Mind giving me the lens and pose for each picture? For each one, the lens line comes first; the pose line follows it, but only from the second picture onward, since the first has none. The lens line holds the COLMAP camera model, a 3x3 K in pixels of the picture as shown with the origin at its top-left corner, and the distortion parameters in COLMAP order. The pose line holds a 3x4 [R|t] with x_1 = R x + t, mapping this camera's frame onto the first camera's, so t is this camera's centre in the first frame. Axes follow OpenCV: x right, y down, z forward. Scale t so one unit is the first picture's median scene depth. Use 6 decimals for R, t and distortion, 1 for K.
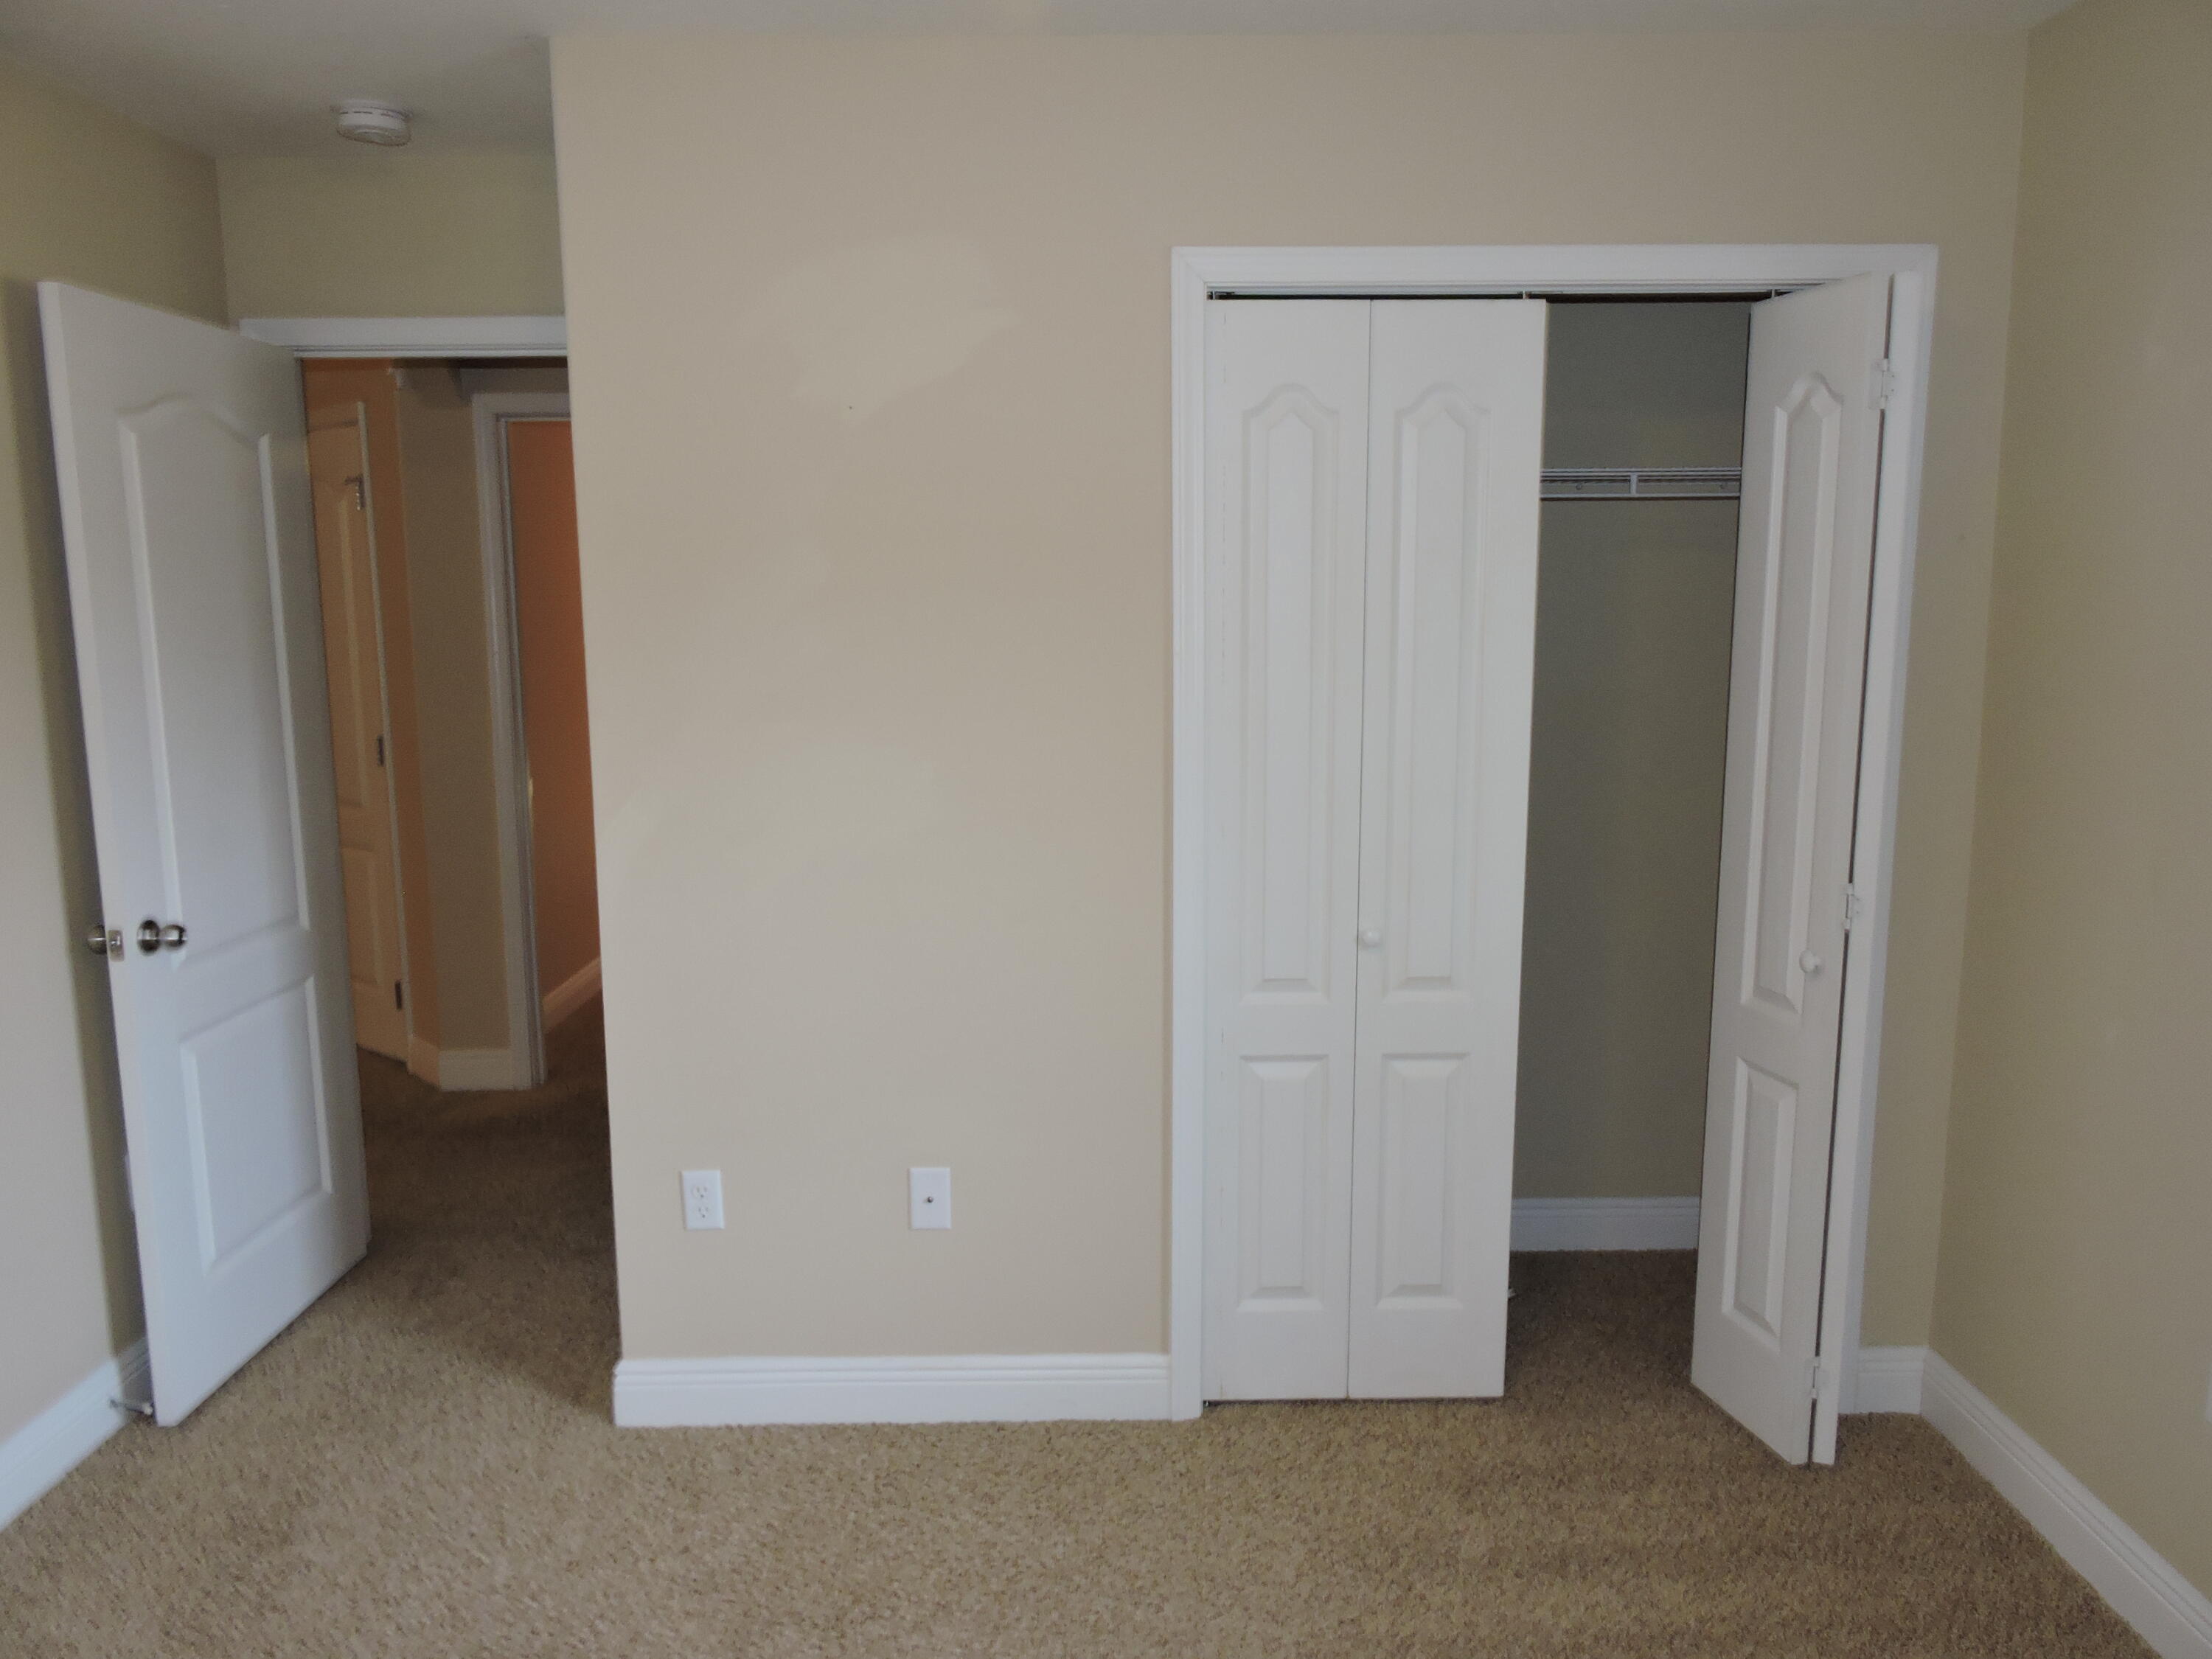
lens RADIAL K [[1555.8, 0, 1106.0], [0, 1555.8, 829.5], [0, 0, 1]] dist [0.006925, 0.003601]
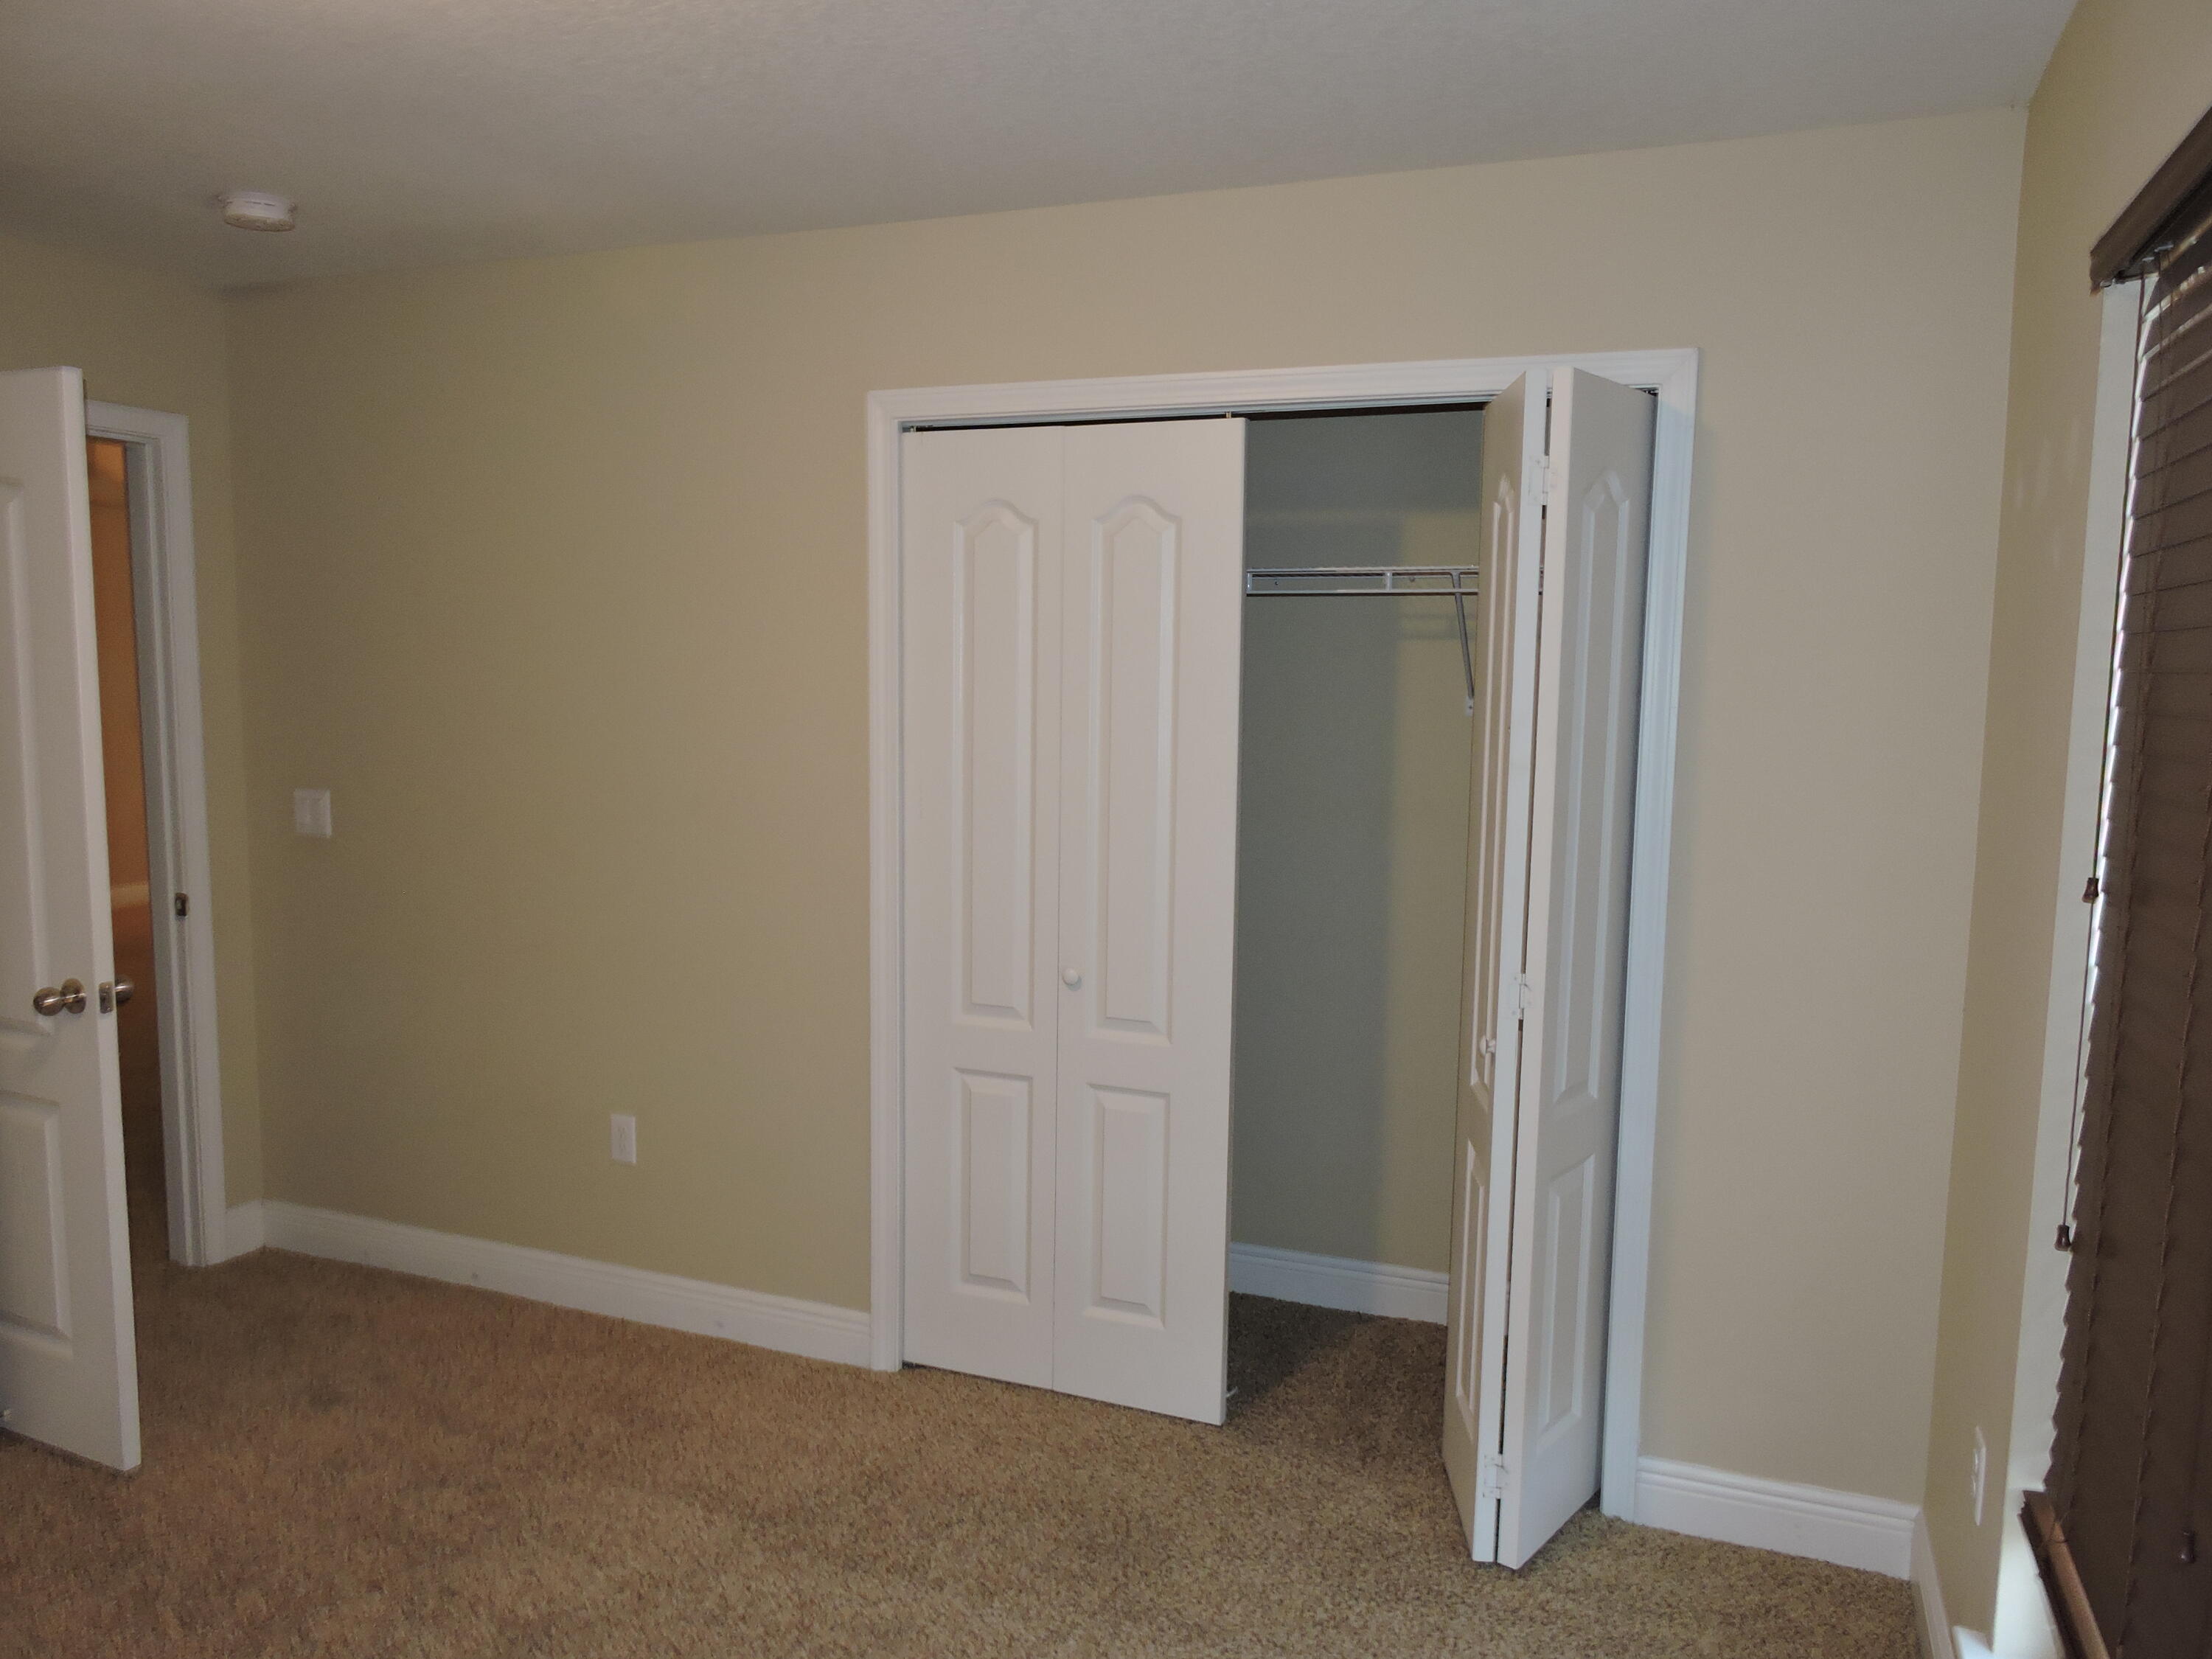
lens RADIAL K [[1555.8, 0, 1106.0], [0, 1555.8, 829.5], [0, 0, 1]] dist [0.006925, 0.003601]
pose [[0.920893, 0.059788, -0.385202, 0.613431], [-0.080402, 0.996052, -0.037617, 0.002483], [0.381433, 0.065612, 0.922065, -0.041025]]
